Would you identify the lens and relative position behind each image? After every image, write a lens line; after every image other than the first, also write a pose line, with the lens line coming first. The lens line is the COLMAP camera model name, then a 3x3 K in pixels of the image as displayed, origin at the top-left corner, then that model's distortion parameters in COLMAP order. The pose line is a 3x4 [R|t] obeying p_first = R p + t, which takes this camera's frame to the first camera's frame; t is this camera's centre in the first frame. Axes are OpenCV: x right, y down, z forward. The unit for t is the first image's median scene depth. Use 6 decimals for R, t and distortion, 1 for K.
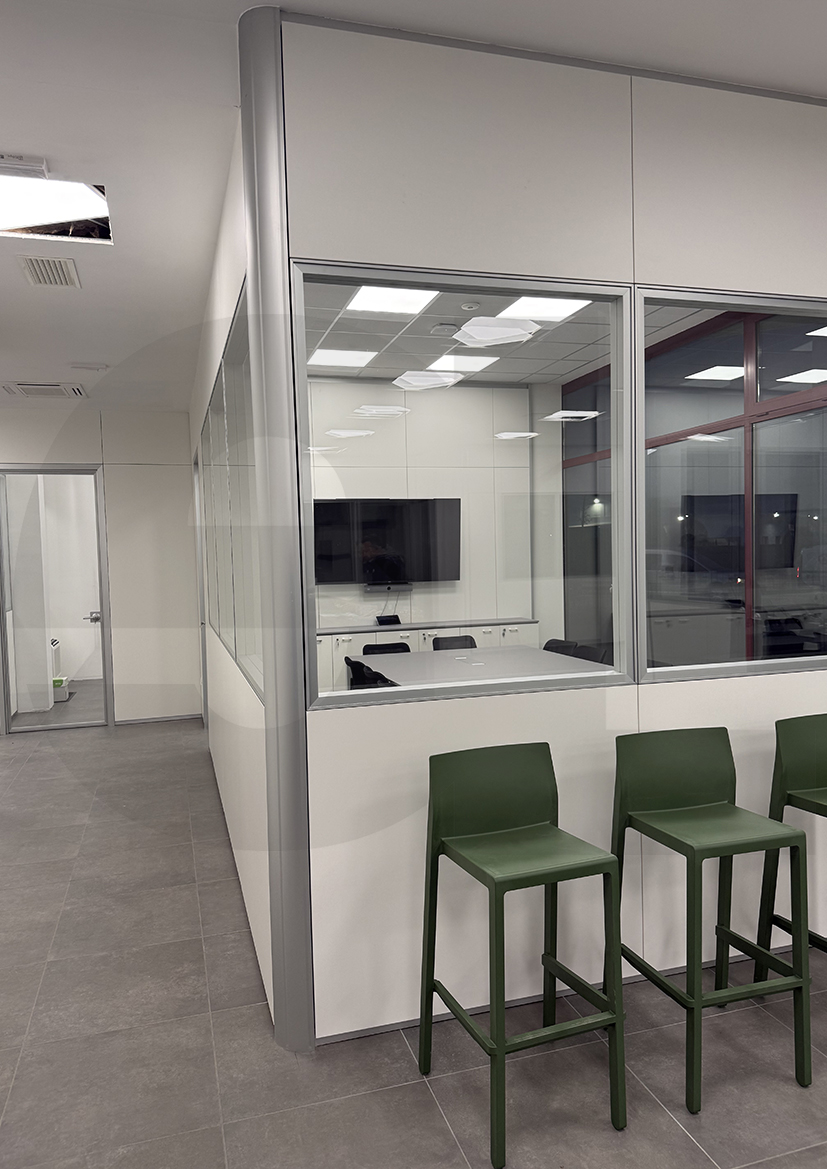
lens RADIAL K [[826.4, 0, 414.4], [0, 826.4, 594.8], [0, 0, 1]] dist [0.058504, -0.065684]
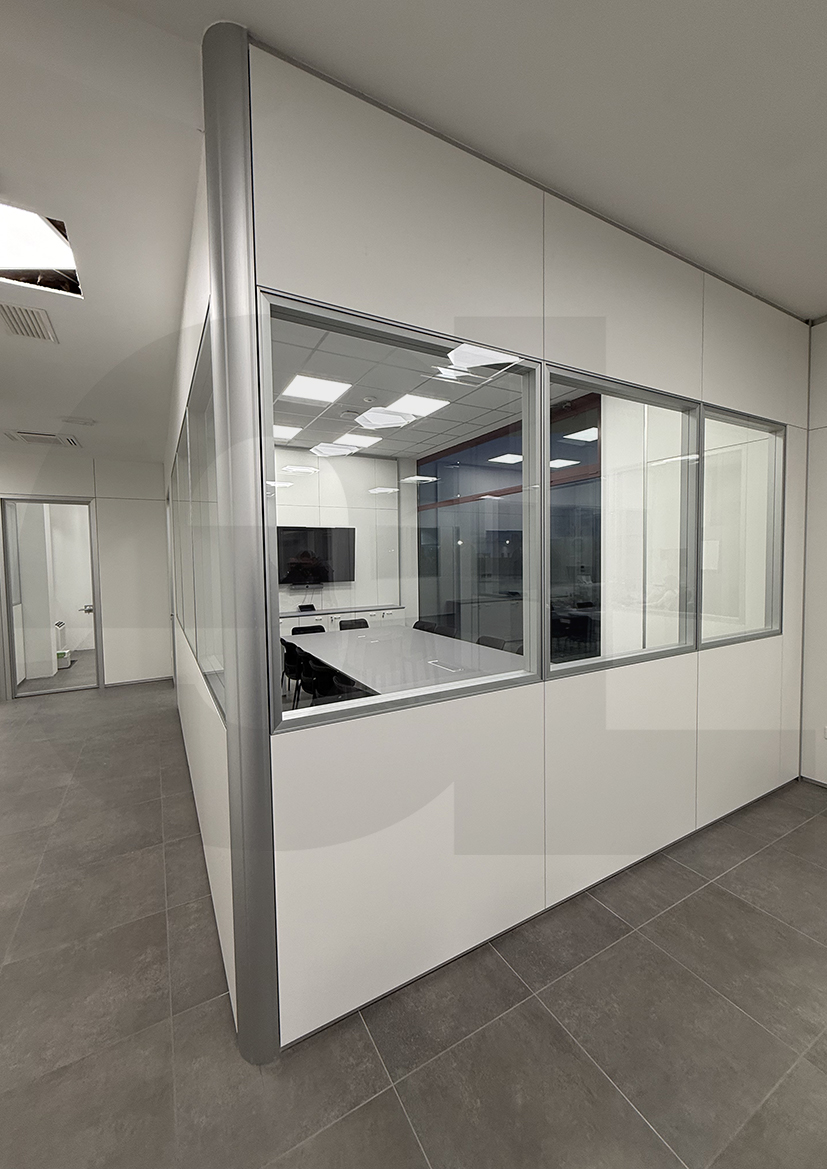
lens RADIAL K [[467.8, 0, 415.1], [0, 467.8, 580.5], [0, 0, 1]] dist [-0.002182, 0.001528]
pose [[0.975782, 0.000523, 0.218744, -0.032919], [0.000836, 0.999981, -0.006120, -0.017799], [-0.218743, 0.006154, 0.975763, 0.157733]]
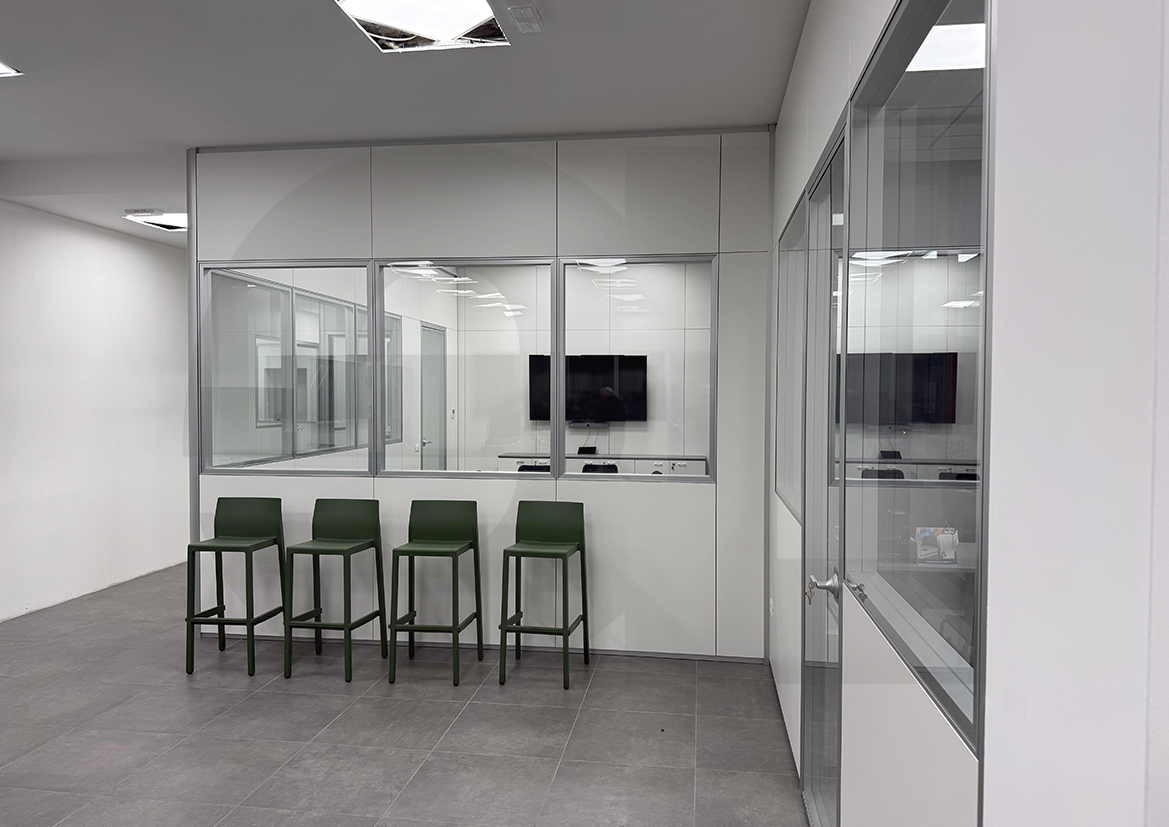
lens RADIAL K [[826.4, 0, 581.5], [0, 826.4, 411.2], [0, 0, 1]] dist [0.058504, -0.065684]
pose [[0.904508, 0.041748, -0.424408, 0.631765], [-0.052623, 0.998517, -0.013930, -0.014273], [0.423197, 0.034933, 0.905364, -0.195713]]
